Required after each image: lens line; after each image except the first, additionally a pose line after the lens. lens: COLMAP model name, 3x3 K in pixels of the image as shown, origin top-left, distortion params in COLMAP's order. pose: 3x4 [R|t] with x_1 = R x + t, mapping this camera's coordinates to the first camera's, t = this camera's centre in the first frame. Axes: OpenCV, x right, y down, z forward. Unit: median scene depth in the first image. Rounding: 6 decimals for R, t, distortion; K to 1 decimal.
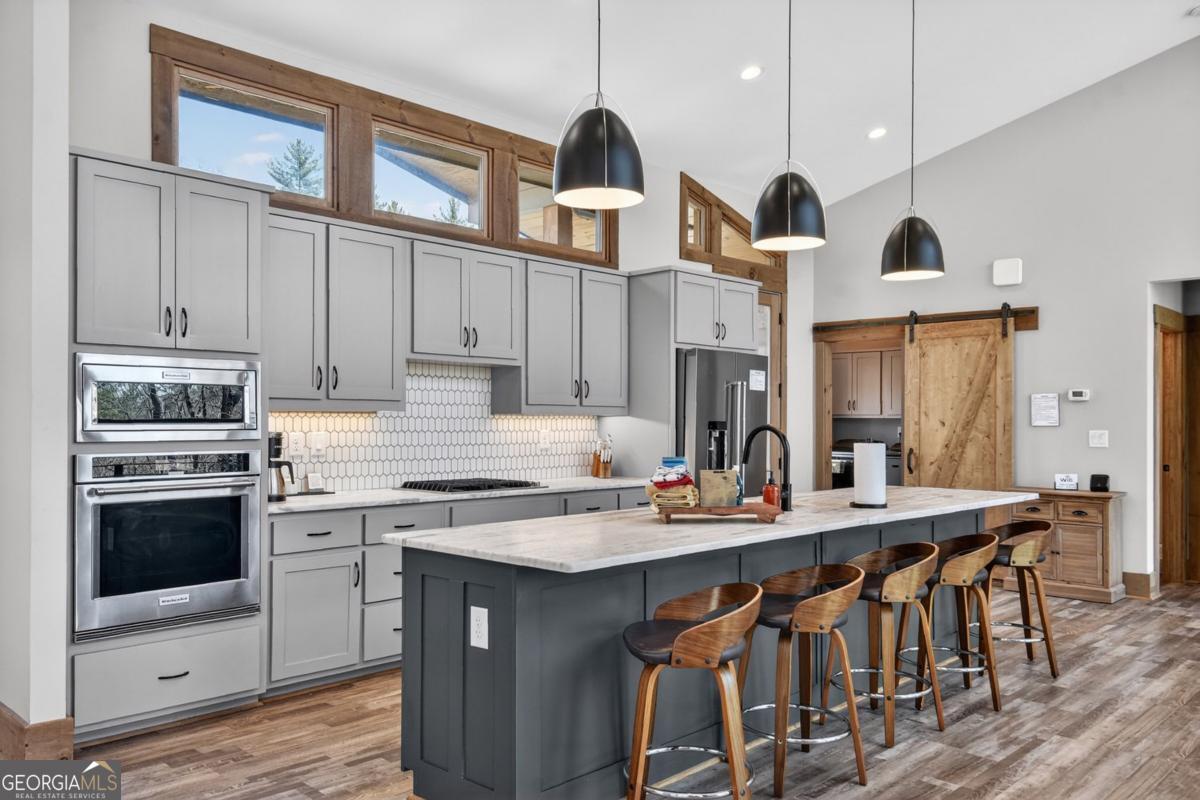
lens RADIAL K [[877.3, 0, 598.7], [0, 877.3, 415.8], [0, 0, 1]] dist [0.031687, 0.000761]
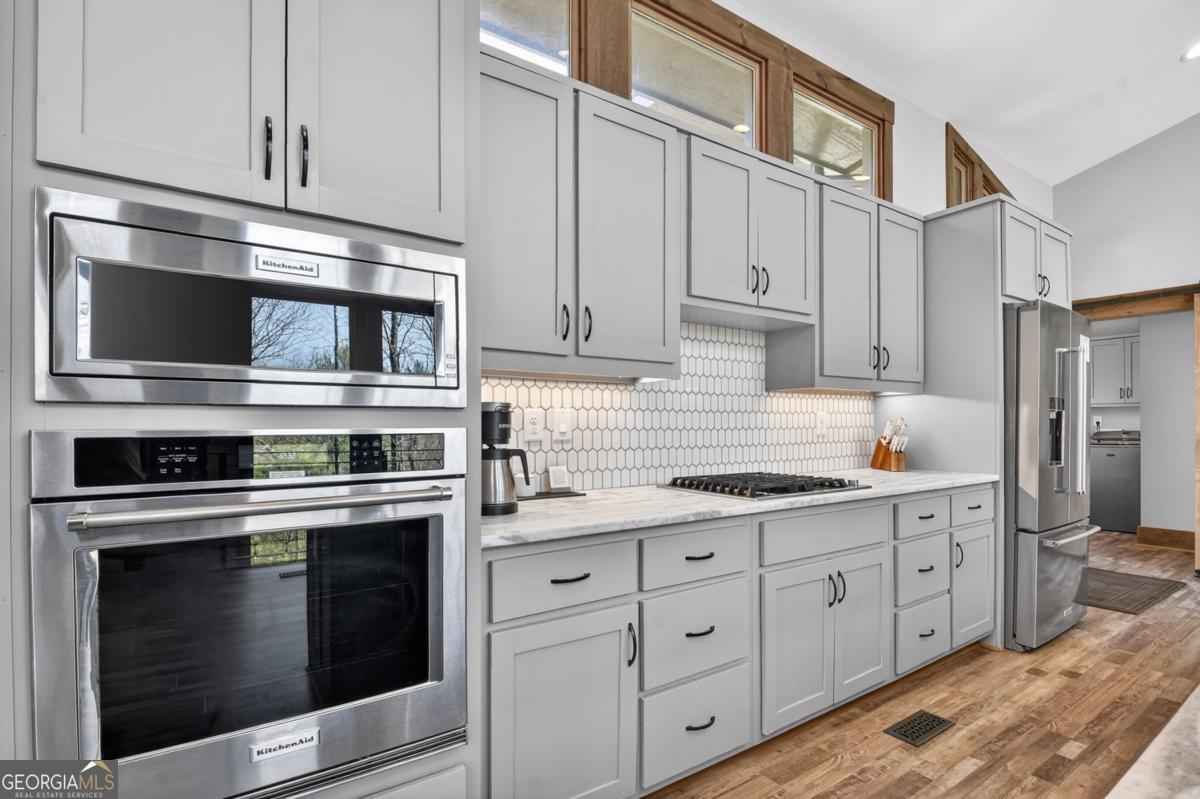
lens RADIAL K [[530.1, 0, 595.5], [0, 530.1, 418.3], [0, 0, 1]] dist [0.001164, -0.018127]
pose [[0.975107, -0.005890, -0.221658, -0.196466], [0.005278, 0.999980, -0.003352, 0.028332], [0.221674, 0.002098, 0.975119, 0.584549]]
